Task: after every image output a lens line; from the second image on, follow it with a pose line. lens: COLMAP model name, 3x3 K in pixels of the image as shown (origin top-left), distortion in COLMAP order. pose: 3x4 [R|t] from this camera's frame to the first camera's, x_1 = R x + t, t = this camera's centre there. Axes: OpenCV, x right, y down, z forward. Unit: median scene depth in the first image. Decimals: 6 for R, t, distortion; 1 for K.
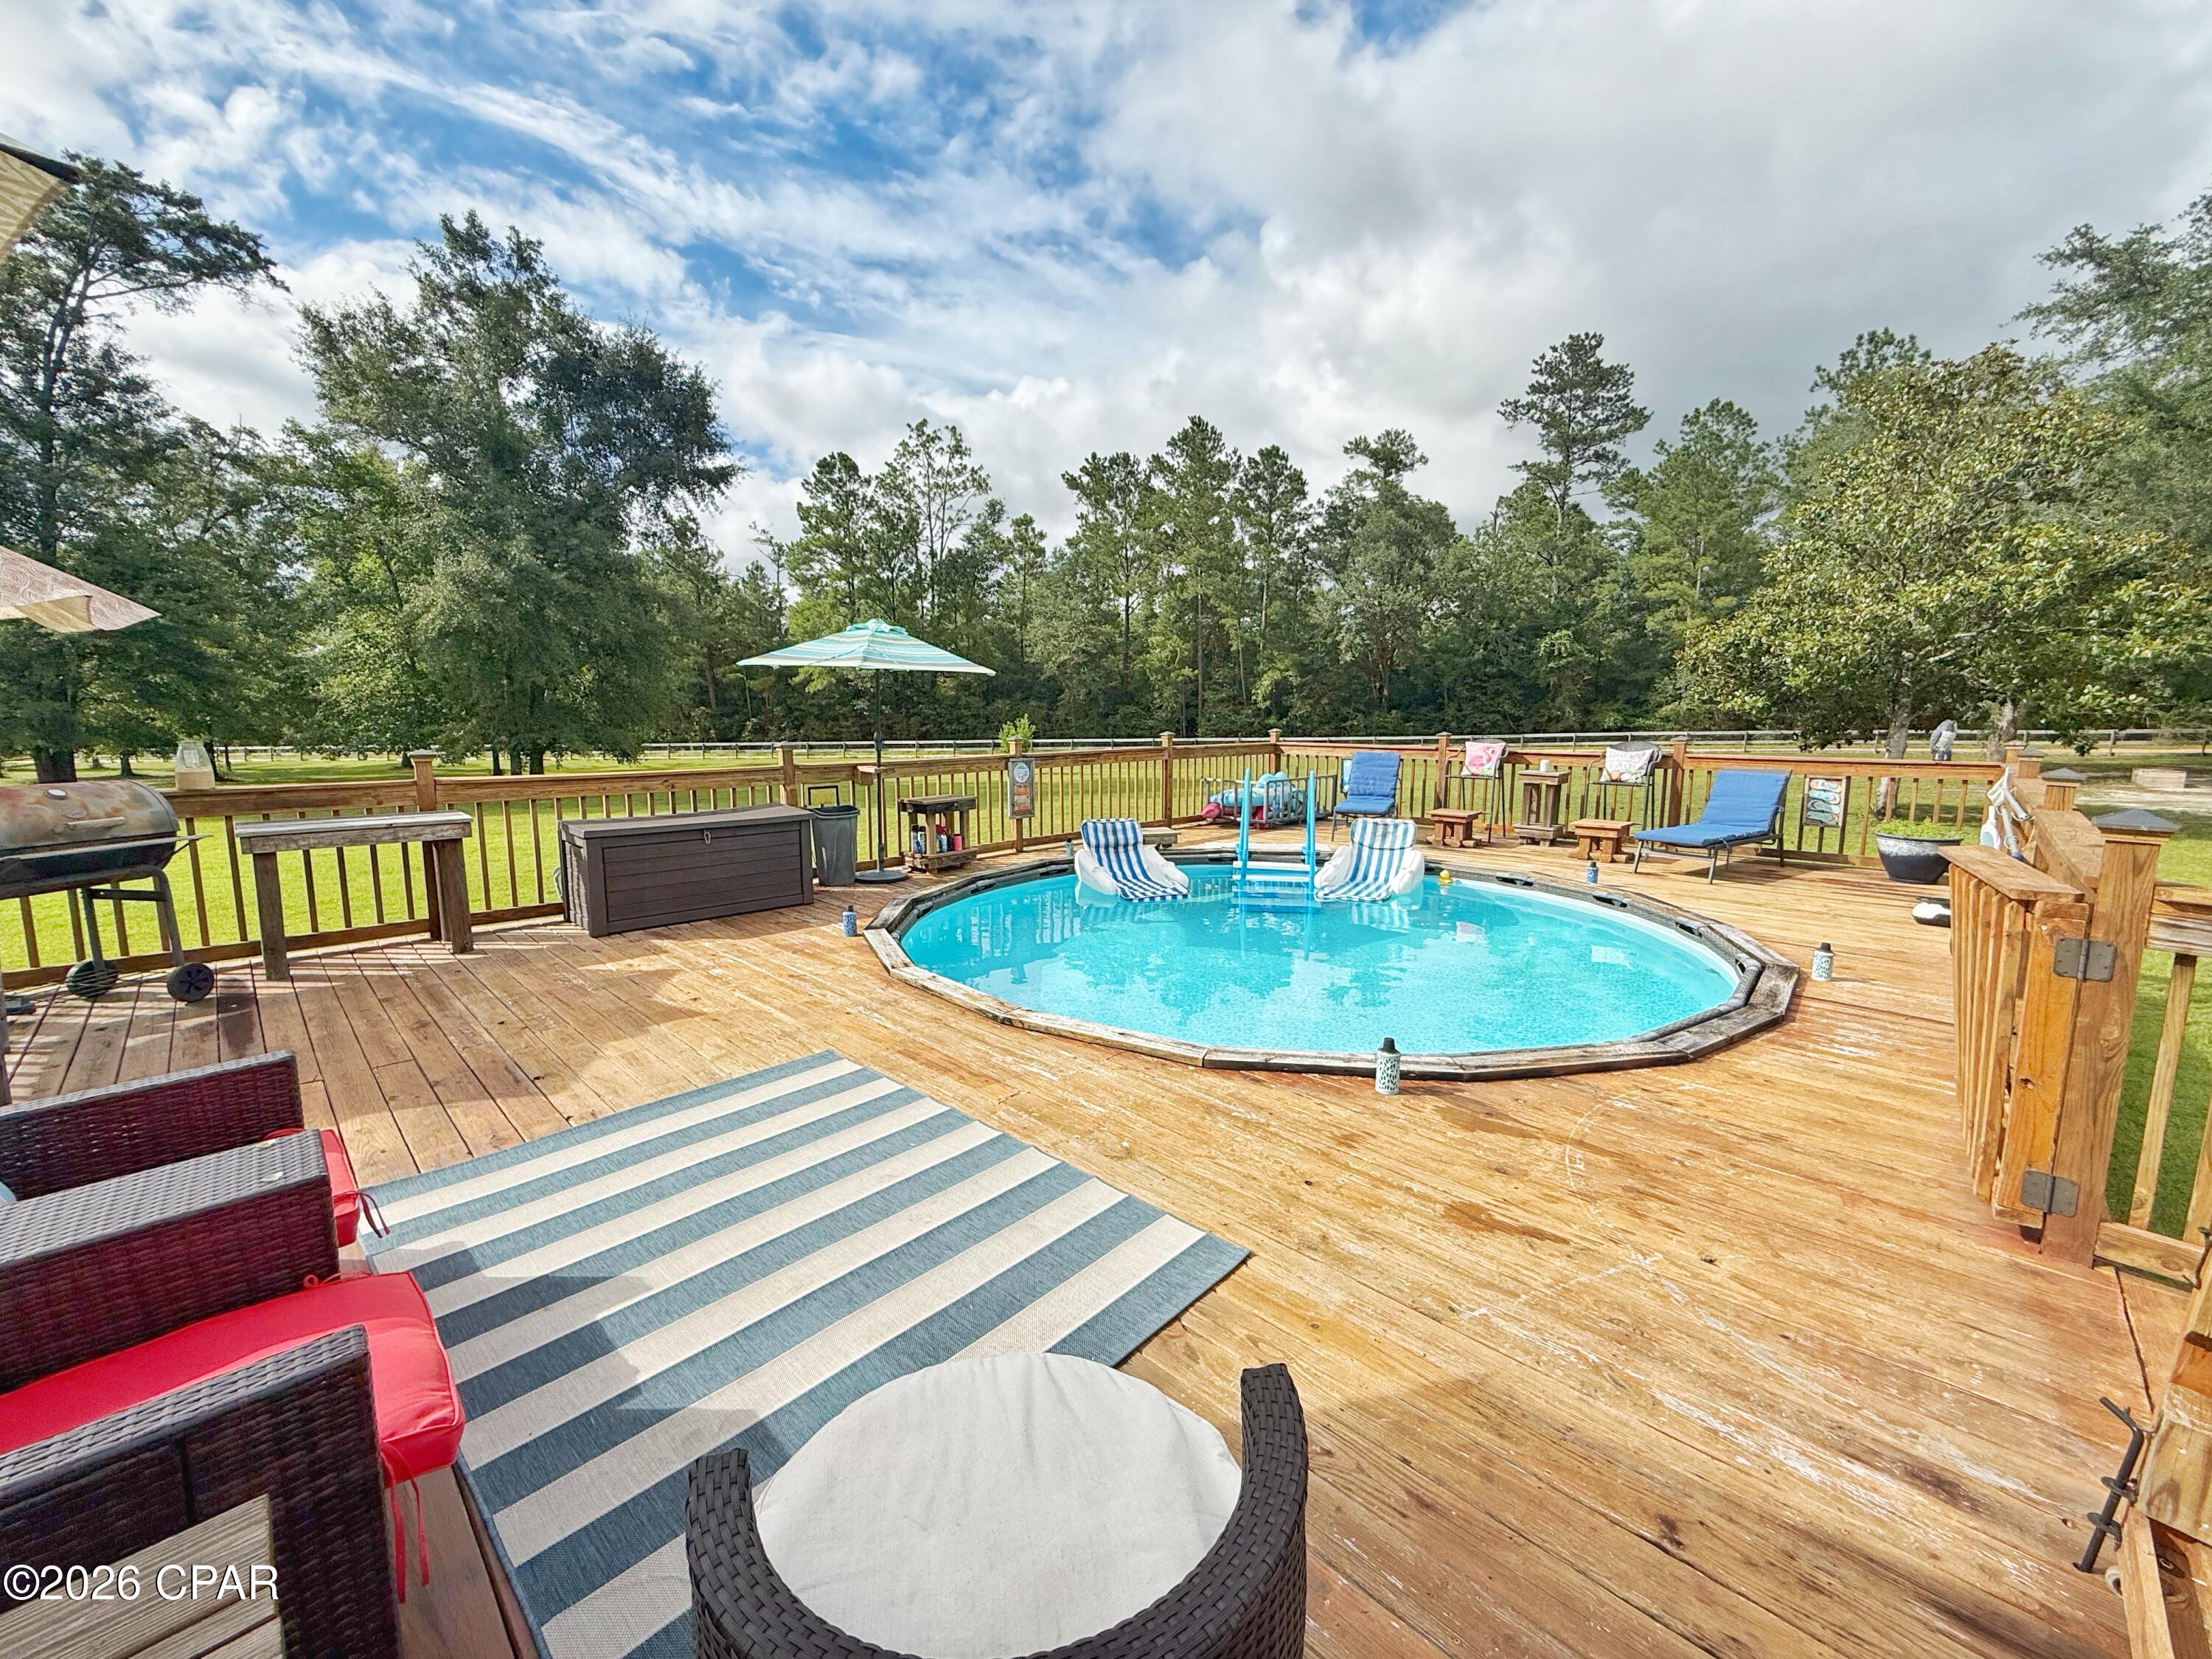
lens RADIAL K [[882.8, 0, 1104.1], [0, 882.8, 831.5], [0, 0, 1]] dist [0.001099, 0.000132]
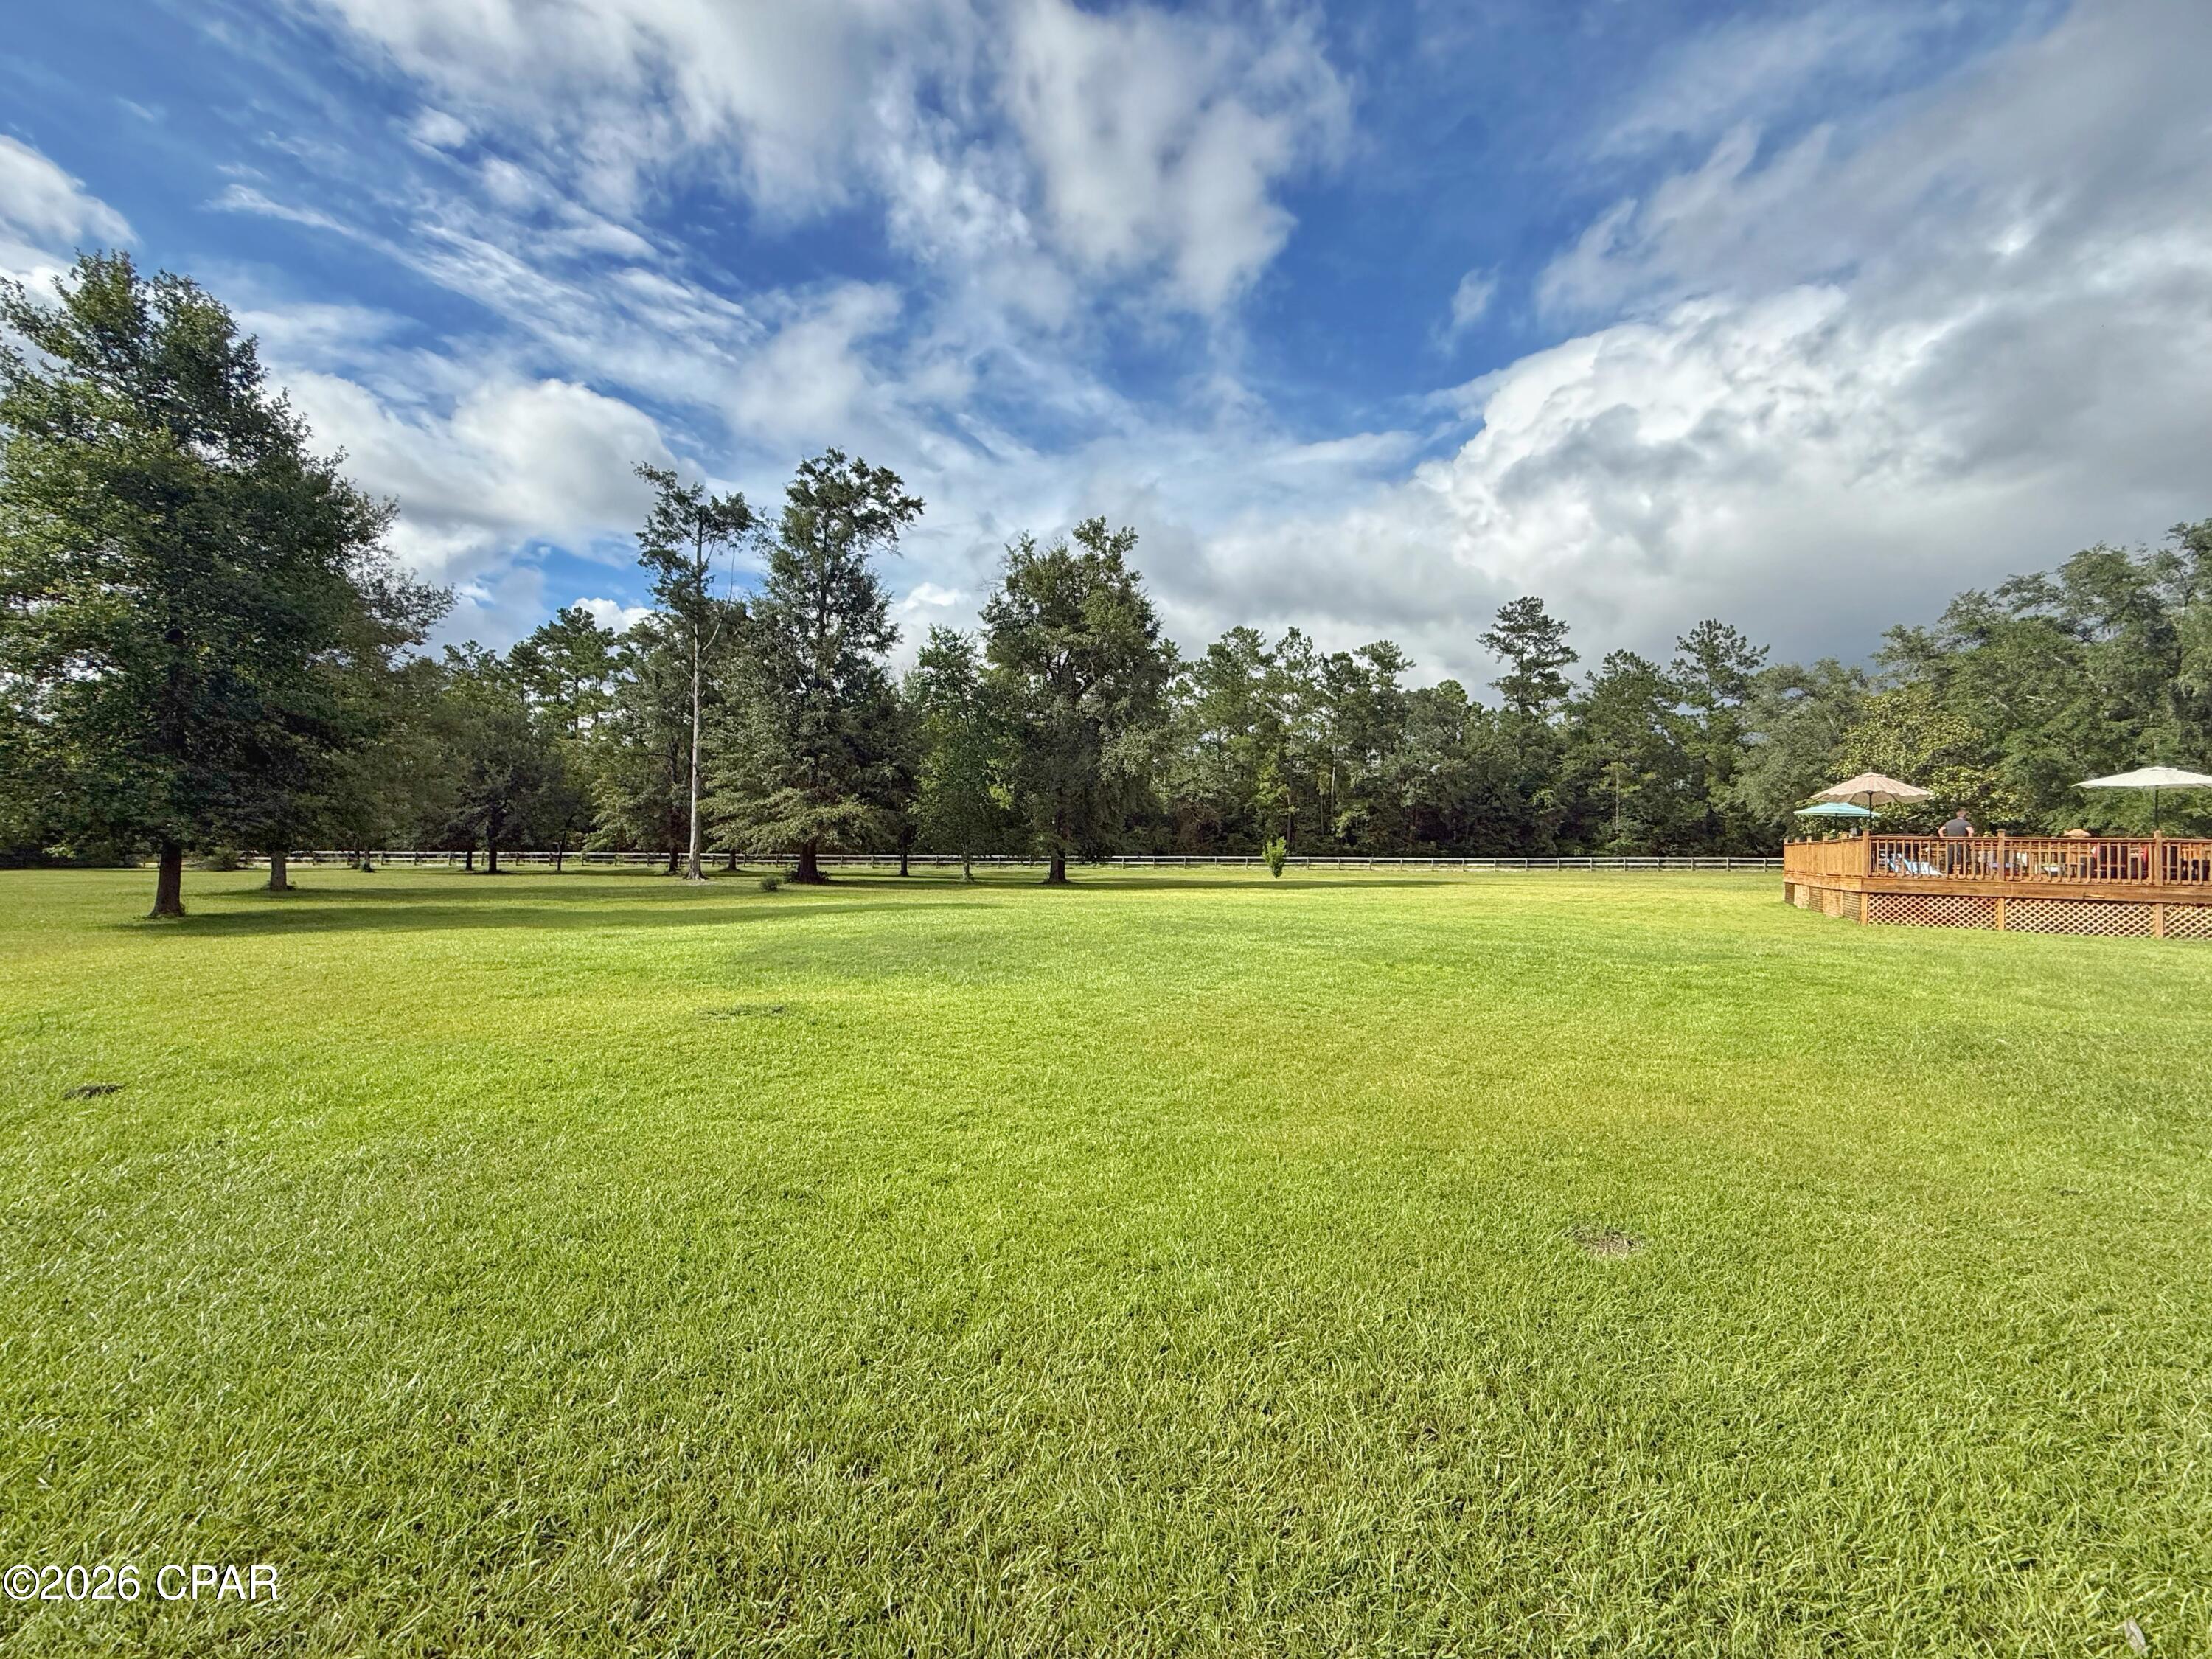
lens RADIAL K [[882.8, 0, 1100.5], [0, 882.8, 830.8], [0, 0, 1]] dist [0.001099, 0.000132]
pose [[0.971804, 0.025932, 0.234359, -0.568746], [0.009535, 0.988799, -0.148951, 0.054837], [-0.235597, 0.146986, 0.960671, -0.242404]]
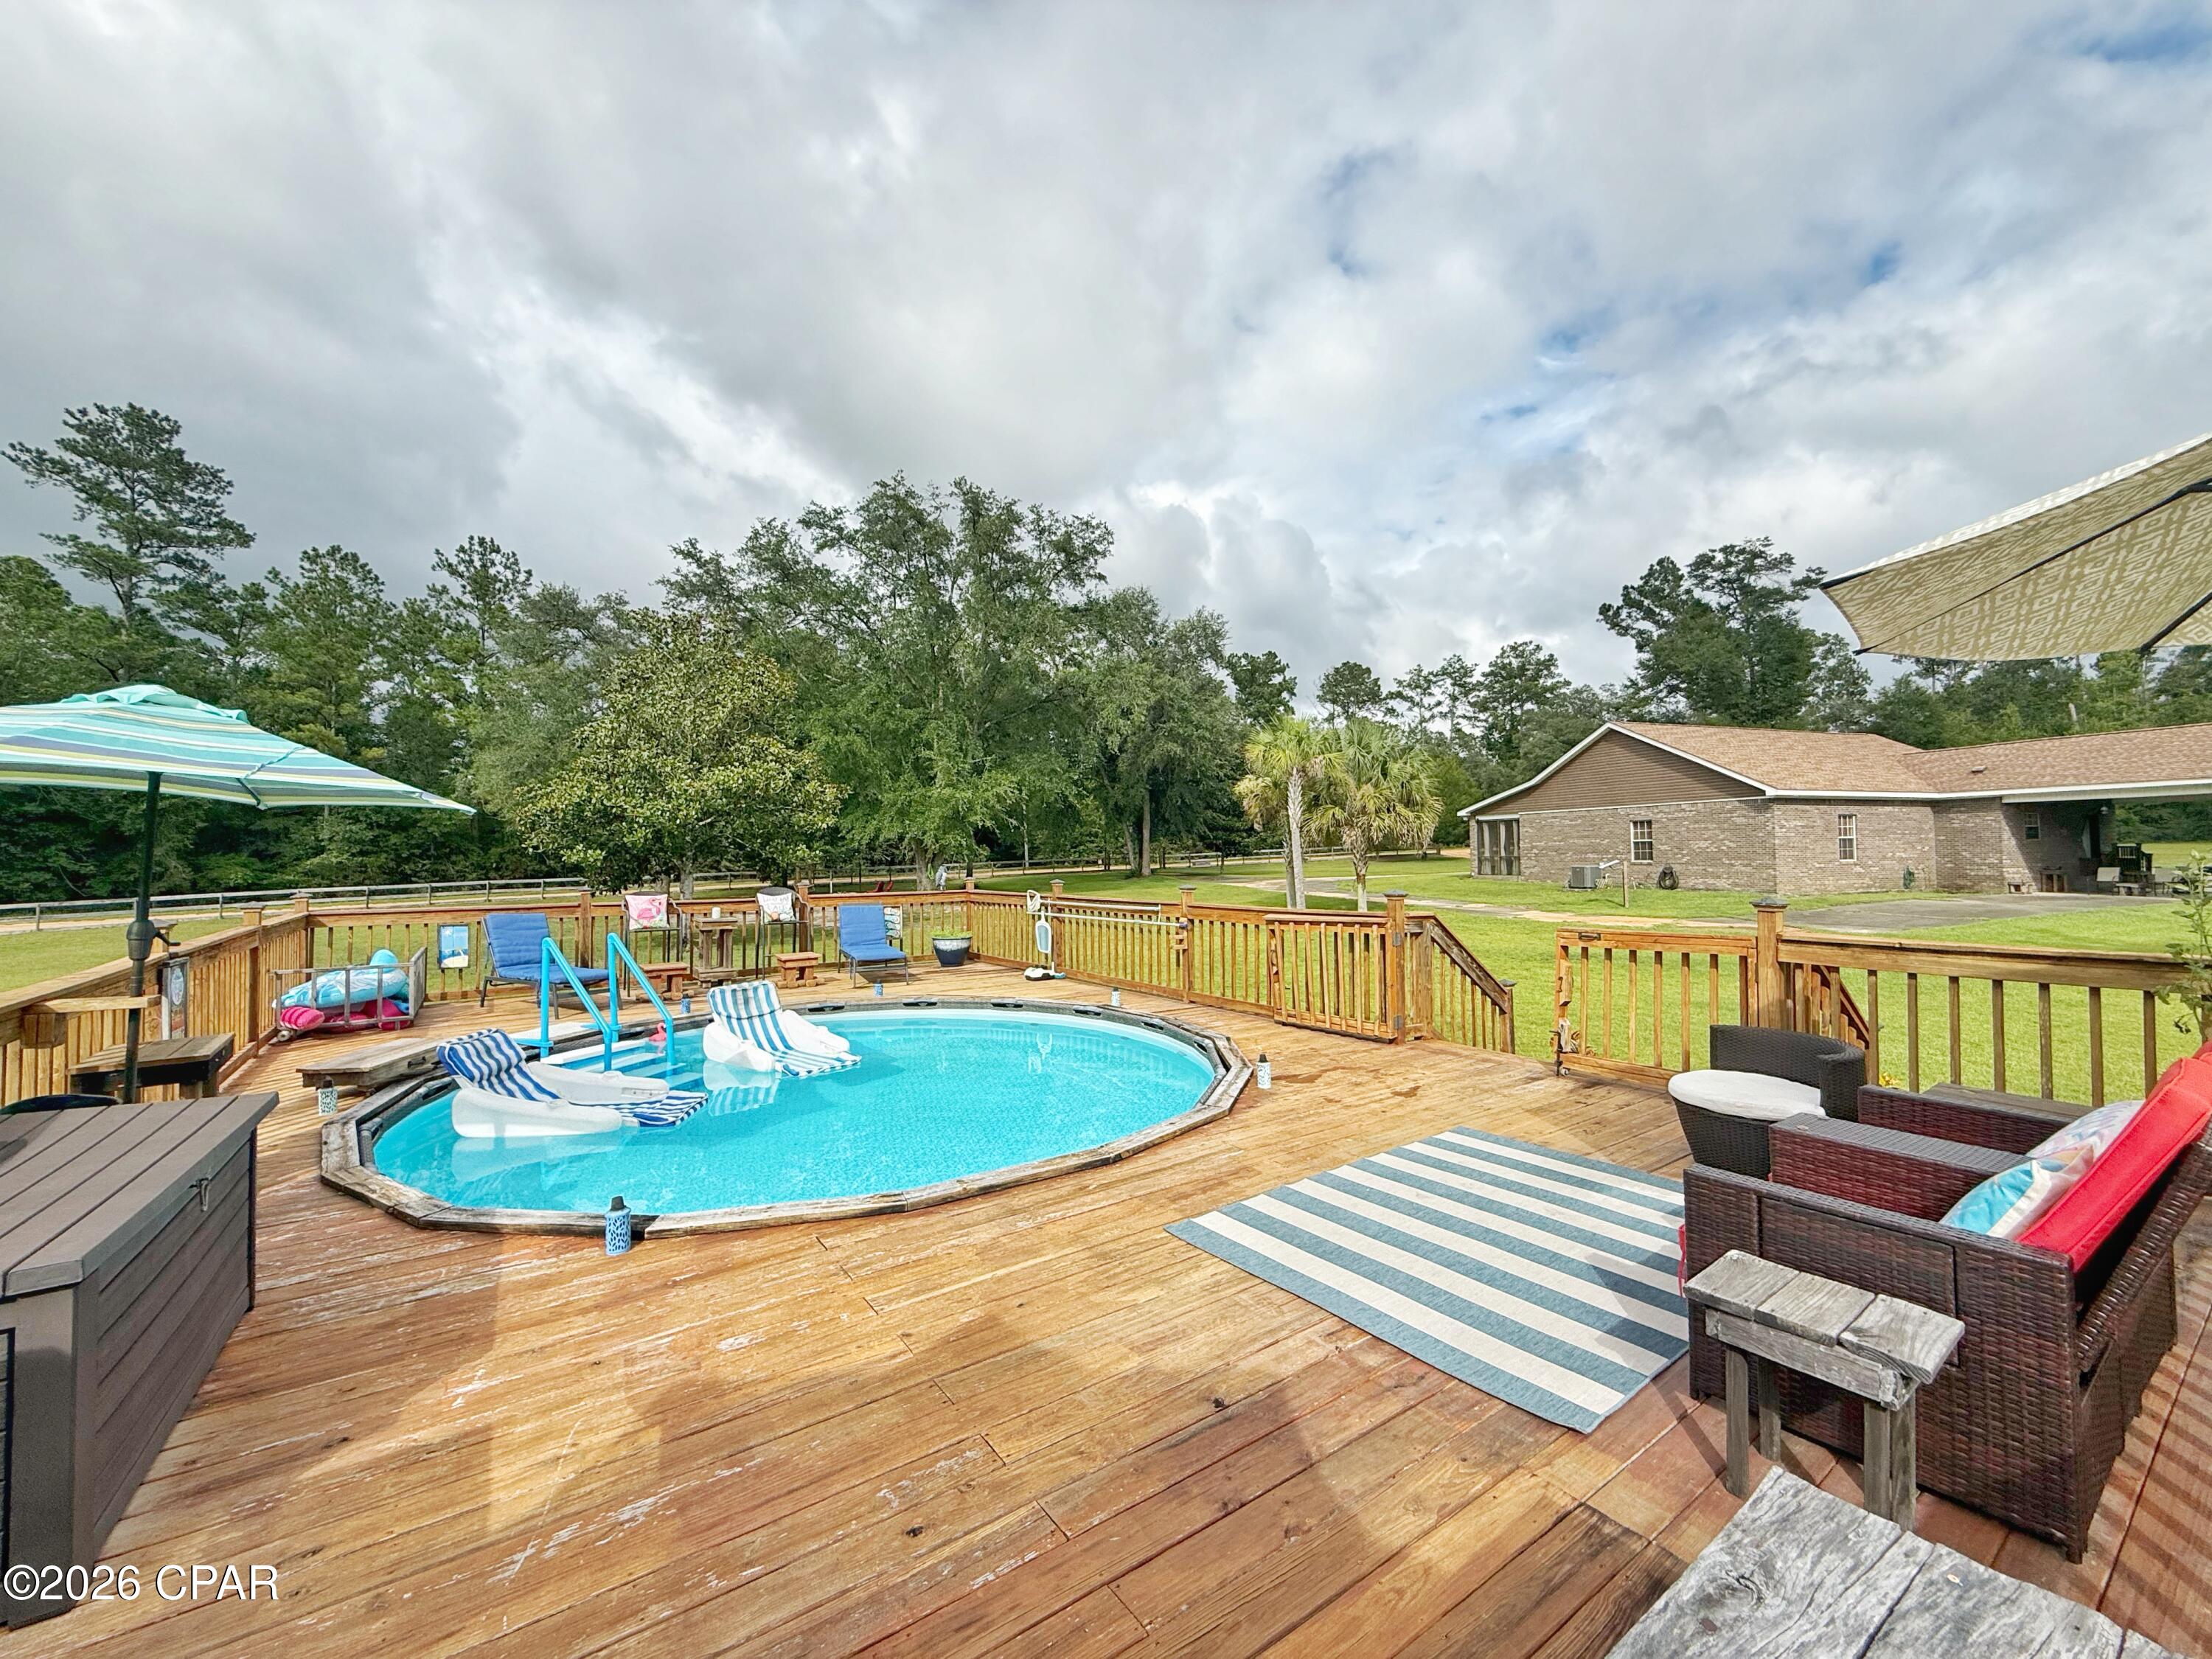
lens RADIAL K [[882.8, 0, 1095.6], [0, 882.8, 830.0], [0, 0, 1]] dist [0.001099, 0.000132]
pose [[0.190970, 0.027354, 0.981215, -0.091014], [0.142597, 0.988235, -0.055303, -0.008989], [-0.971183, 0.150479, 0.184823, 0.061388]]
